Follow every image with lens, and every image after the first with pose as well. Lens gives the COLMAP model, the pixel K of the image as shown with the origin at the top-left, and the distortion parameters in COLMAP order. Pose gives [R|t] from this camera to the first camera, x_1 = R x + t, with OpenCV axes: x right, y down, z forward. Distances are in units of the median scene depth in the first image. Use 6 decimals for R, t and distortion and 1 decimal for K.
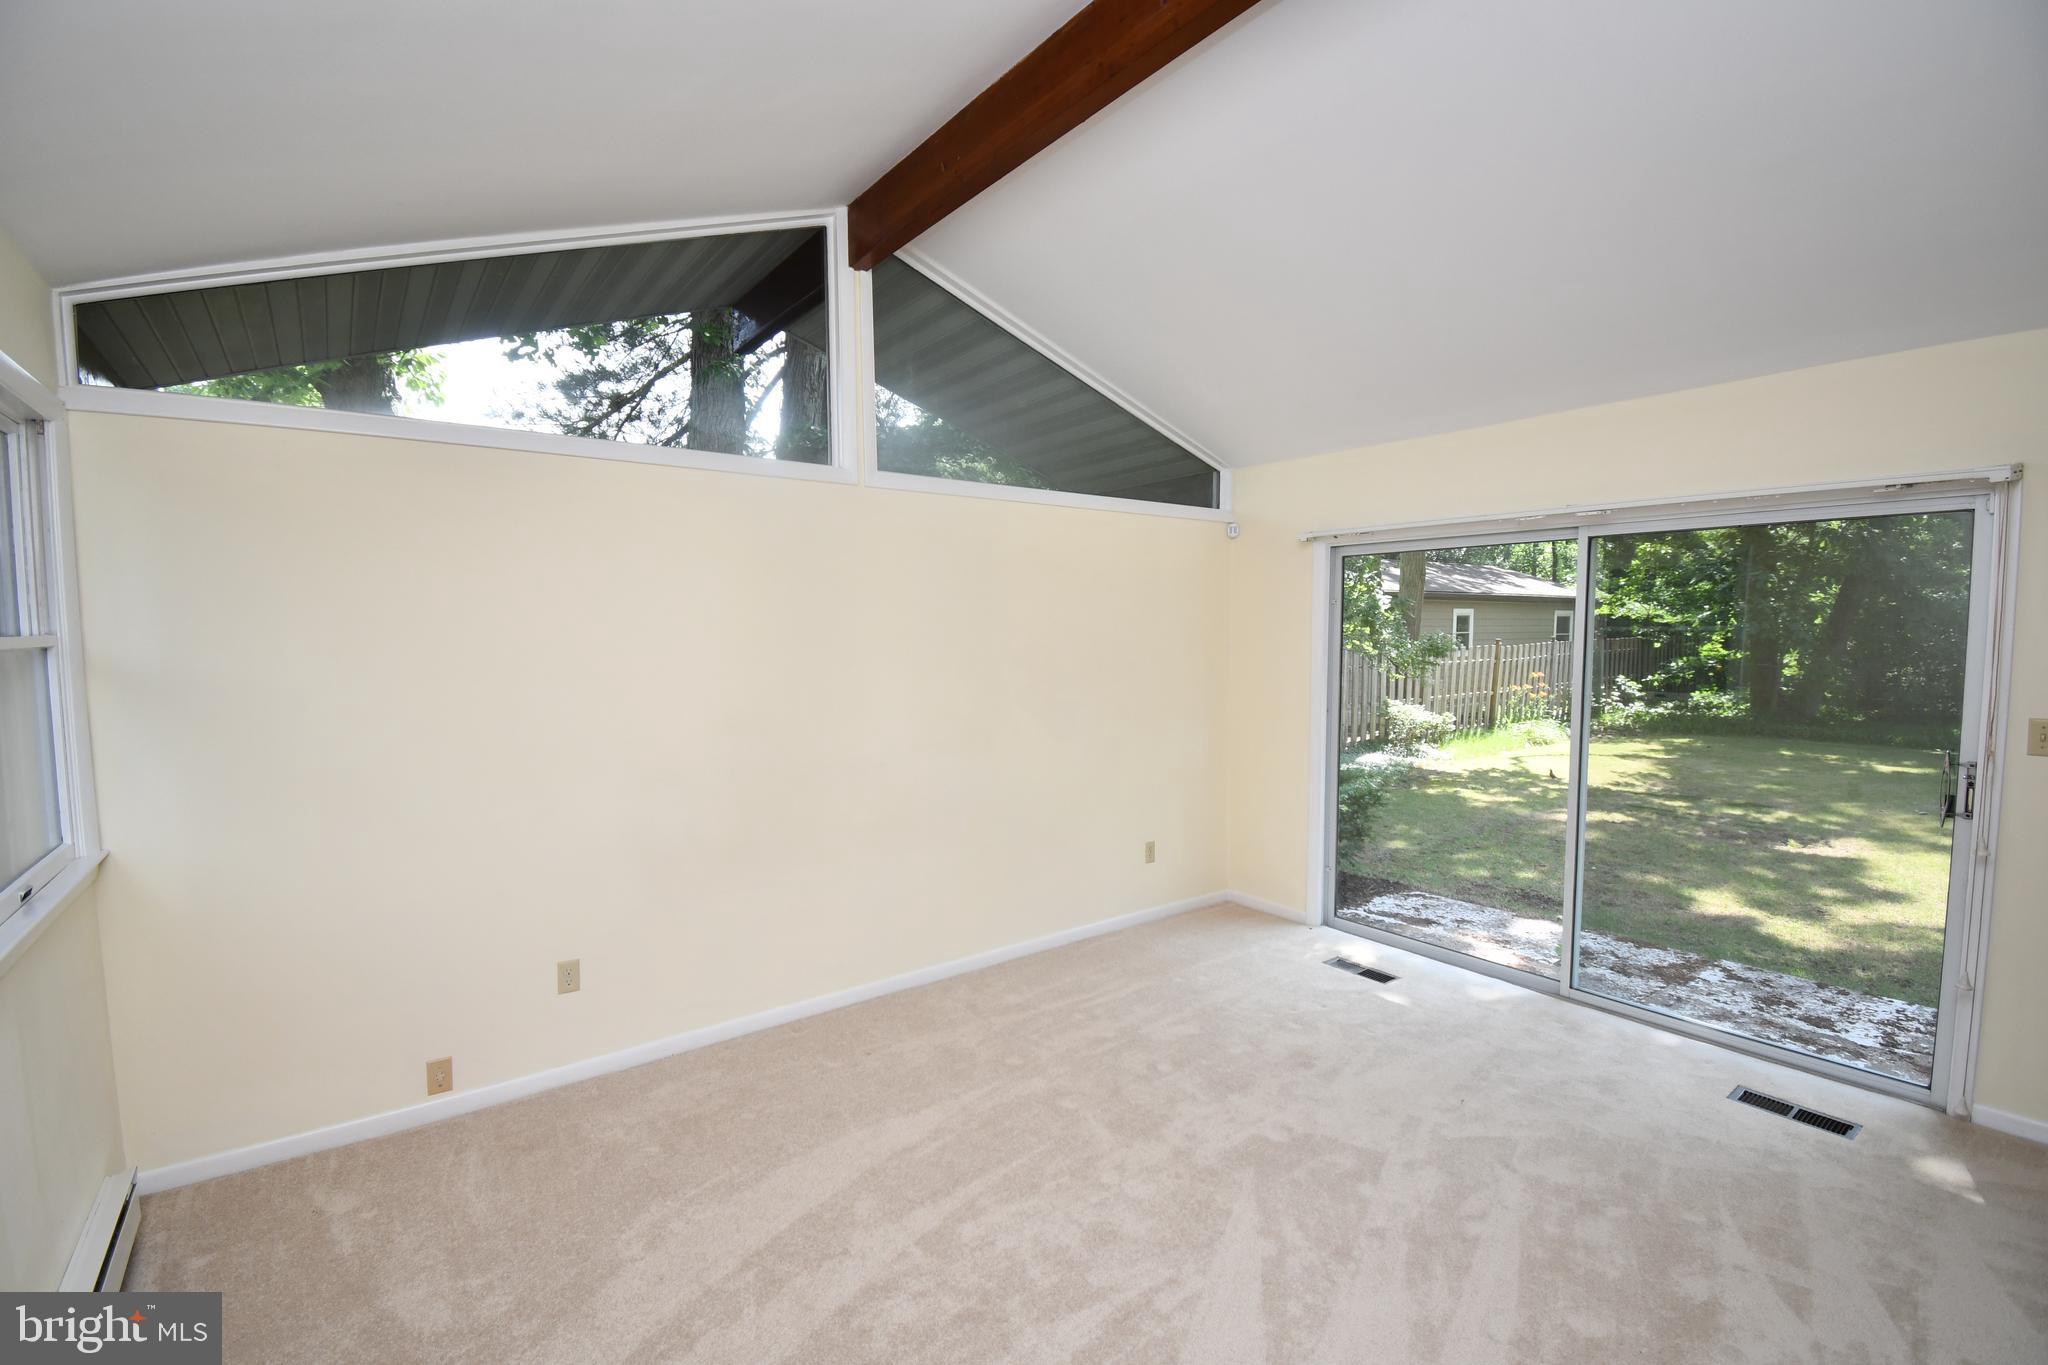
lens RADIAL K [[901.6, 0, 1015.3], [0, 901.6, 684.6], [0, 0, 1]] dist [0.006242, -0.017230]
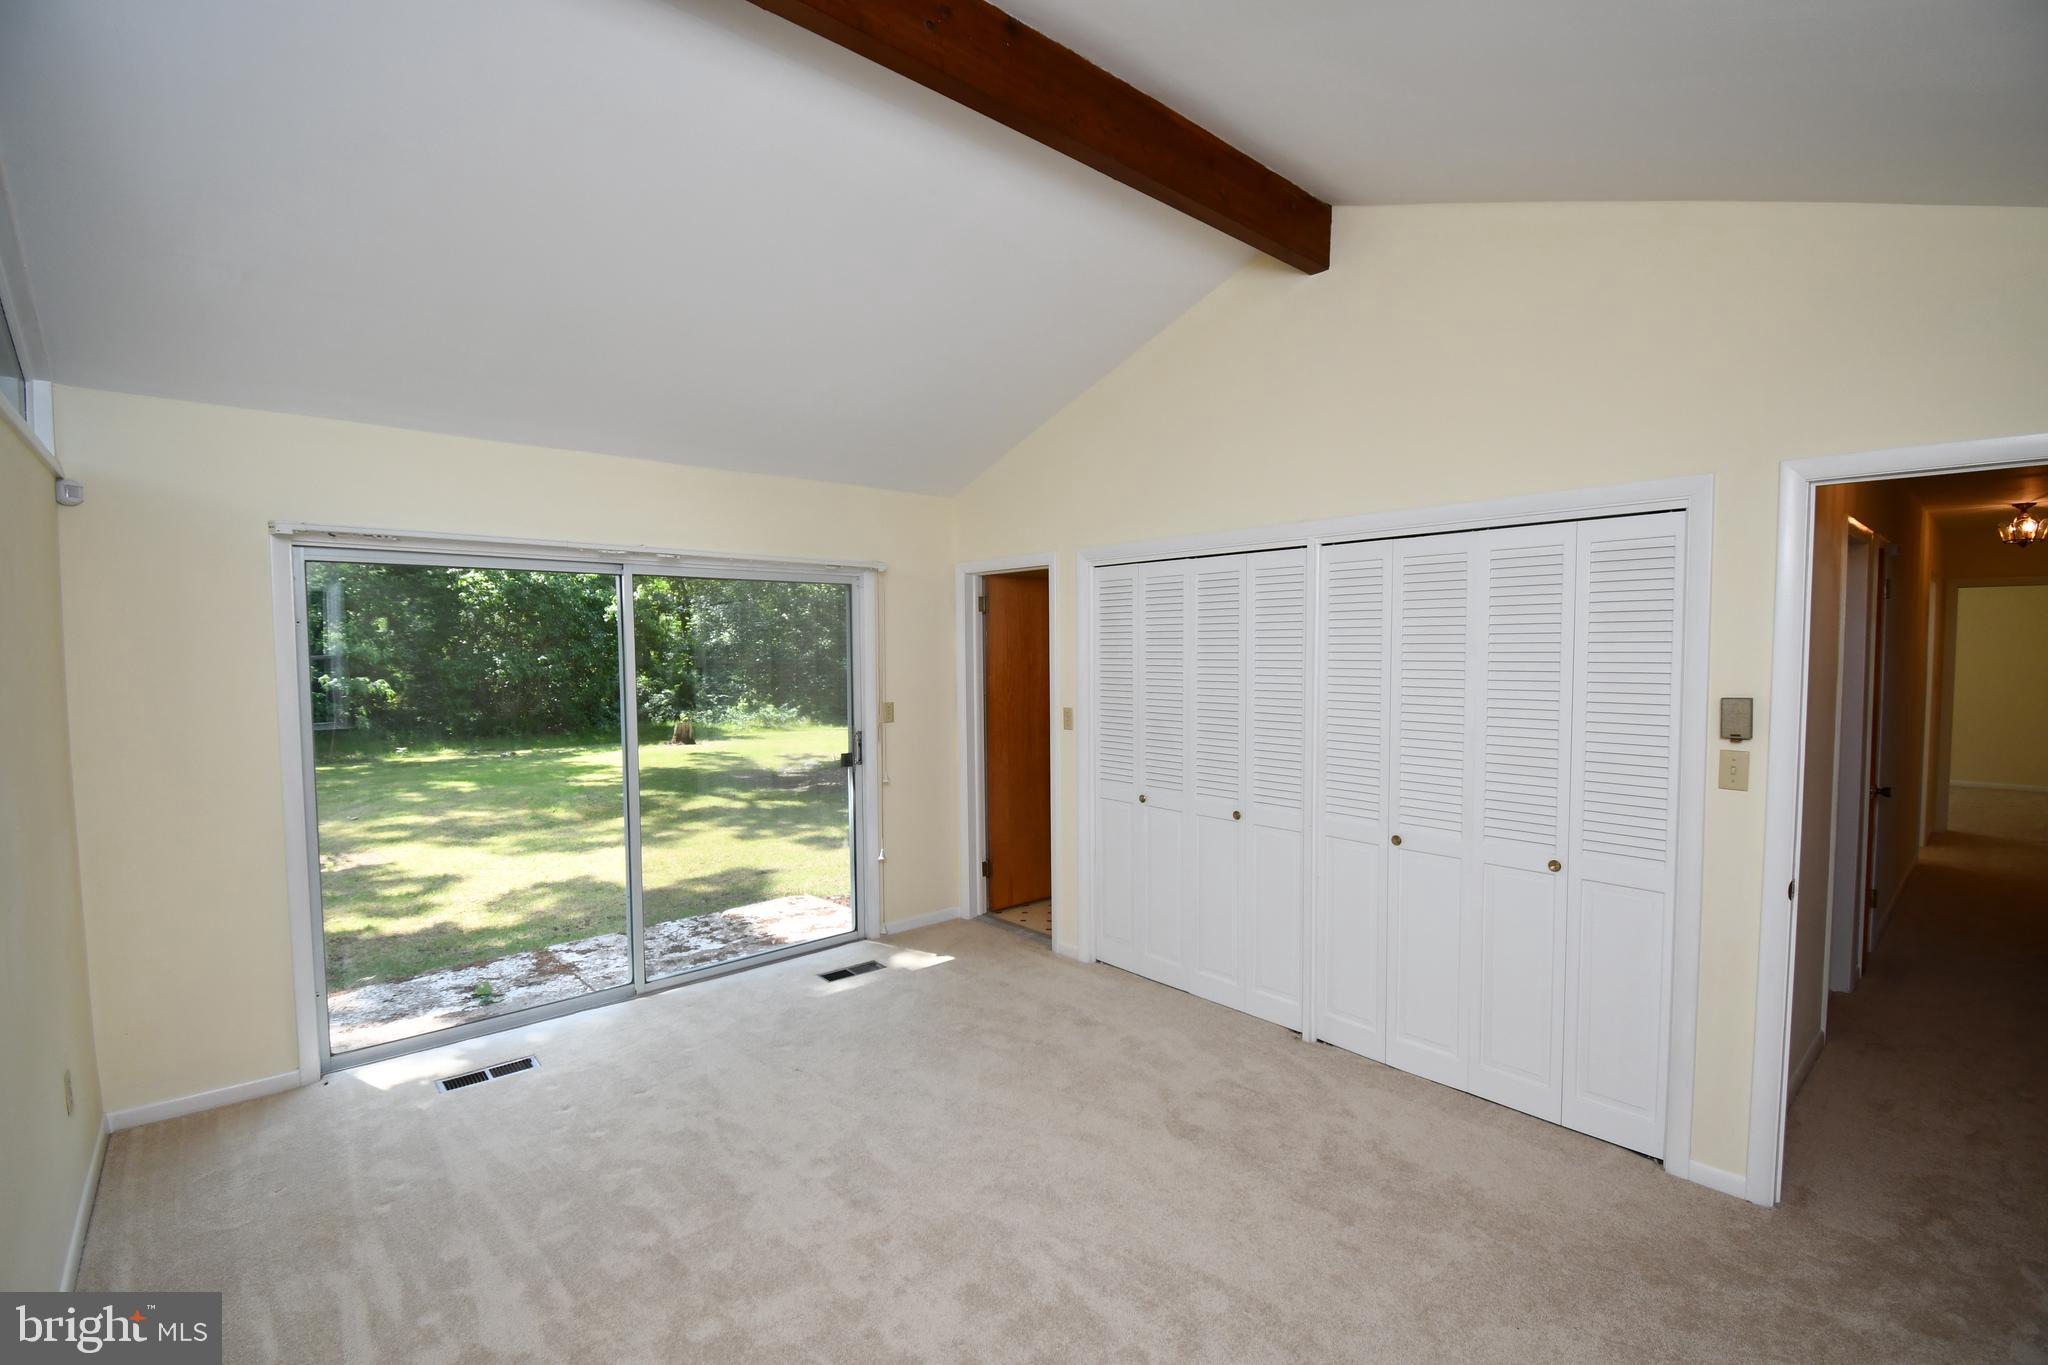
lens RADIAL K [[901.6, 0, 1027.0], [0, 901.6, 692.7], [0, 0, 1]] dist [0.006242, -0.017230]
pose [[-0.081458, -0.048539, 0.995494, -0.444605], [0.072243, 0.995899, 0.054470, -0.037875], [-0.994055, 0.076355, -0.077617, 0.531335]]
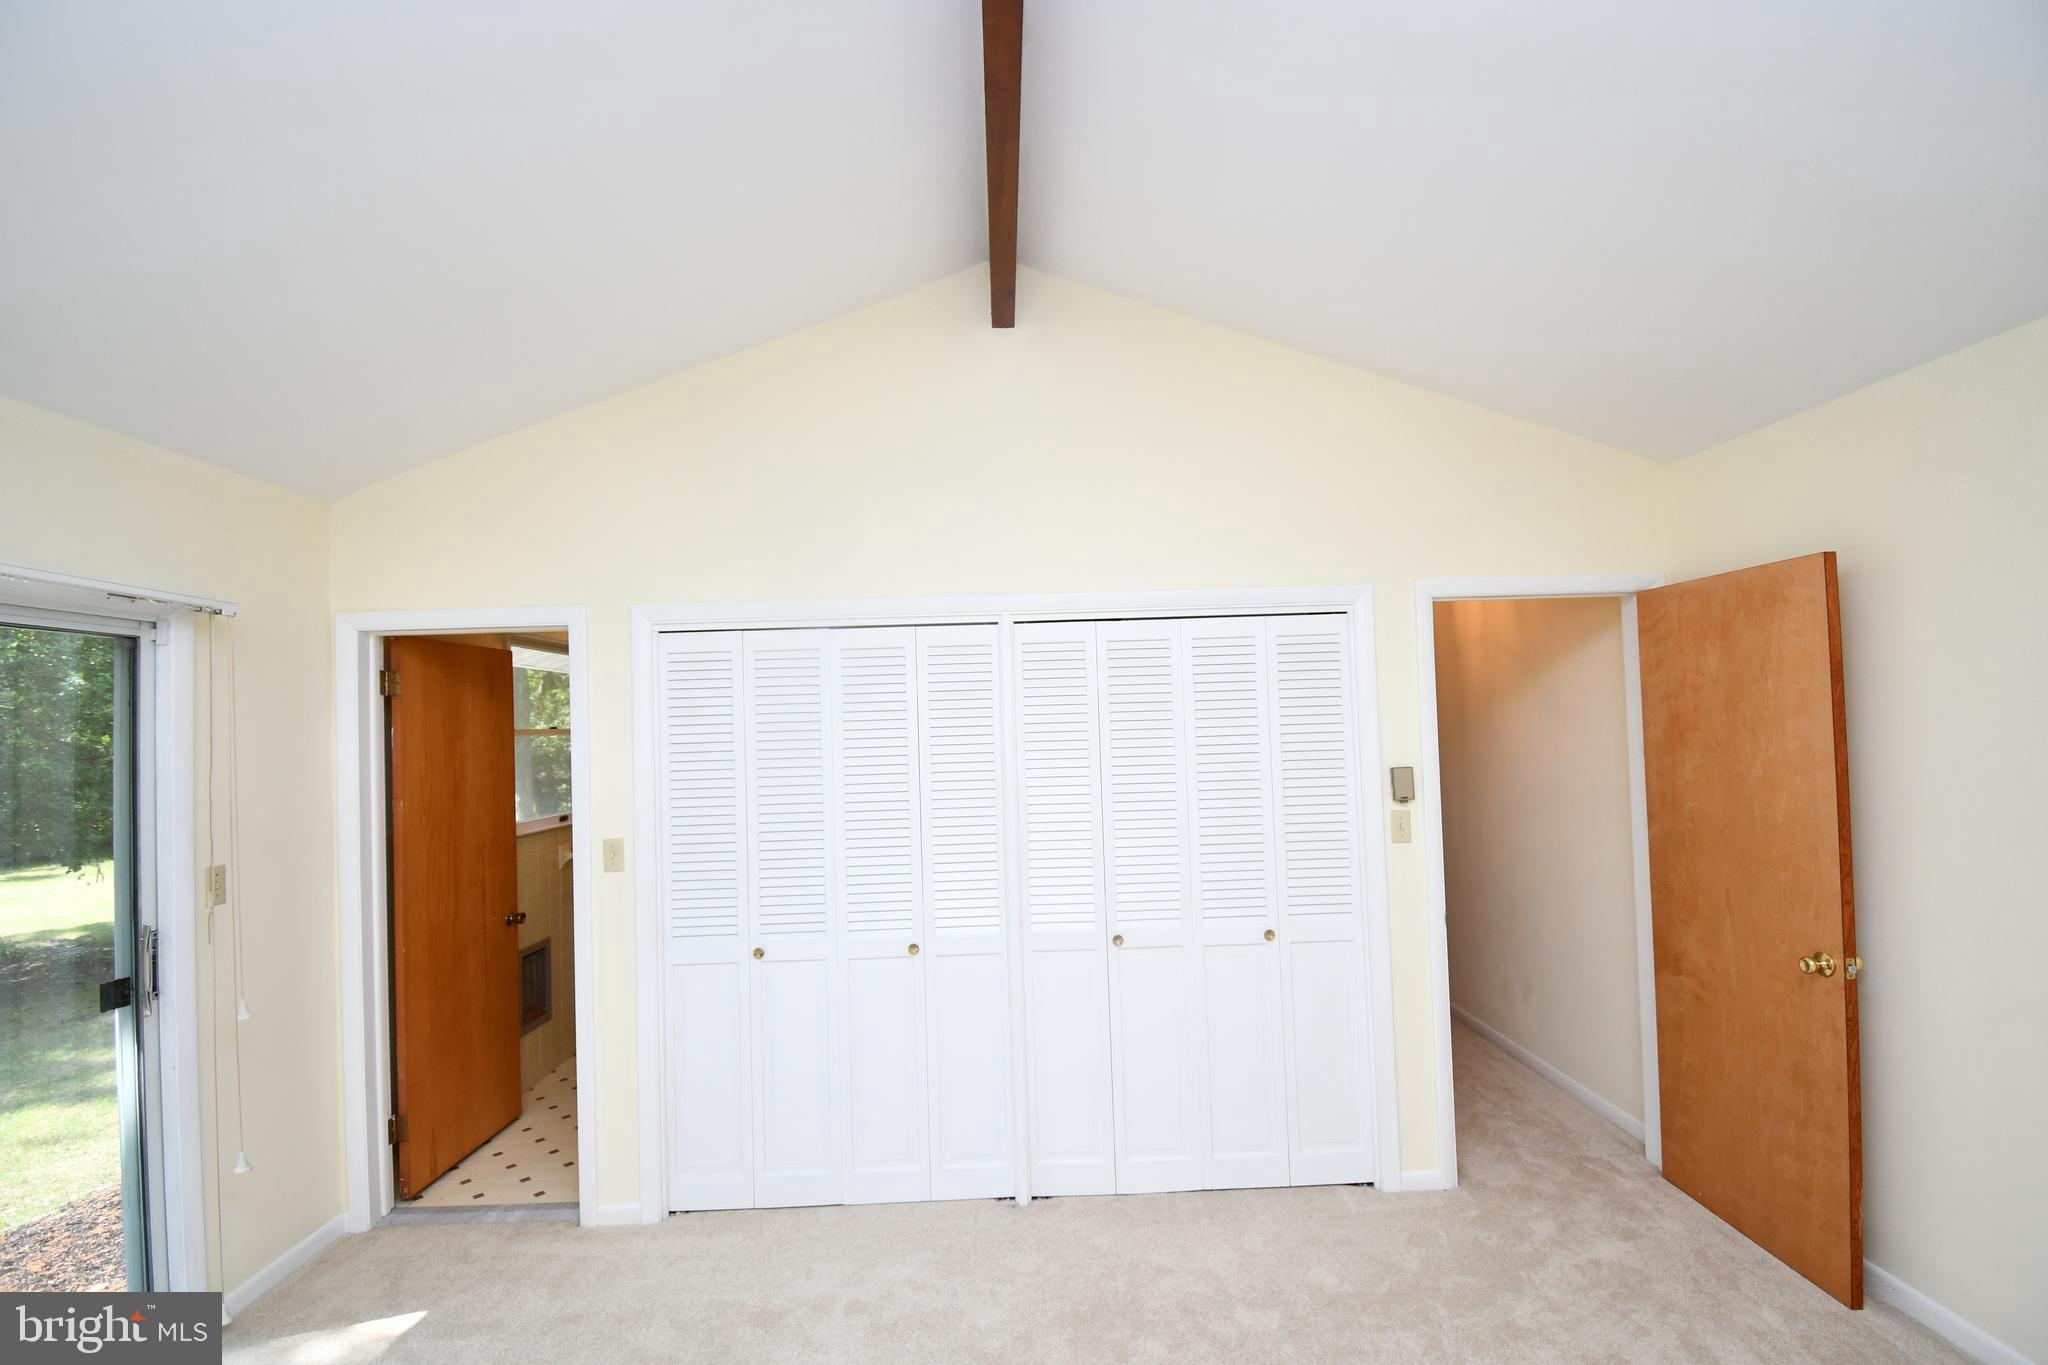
lens RADIAL K [[901.6, 0, 1022.6], [0, 901.6, 694.4], [0, 0, 1]] dist [0.006242, -0.017230]
pose [[-0.811460, 0.053306, 0.581971, -0.076839], [0.072776, 0.997297, 0.010126, -0.056018], [-0.579858, 0.050570, -0.813146, 0.785731]]
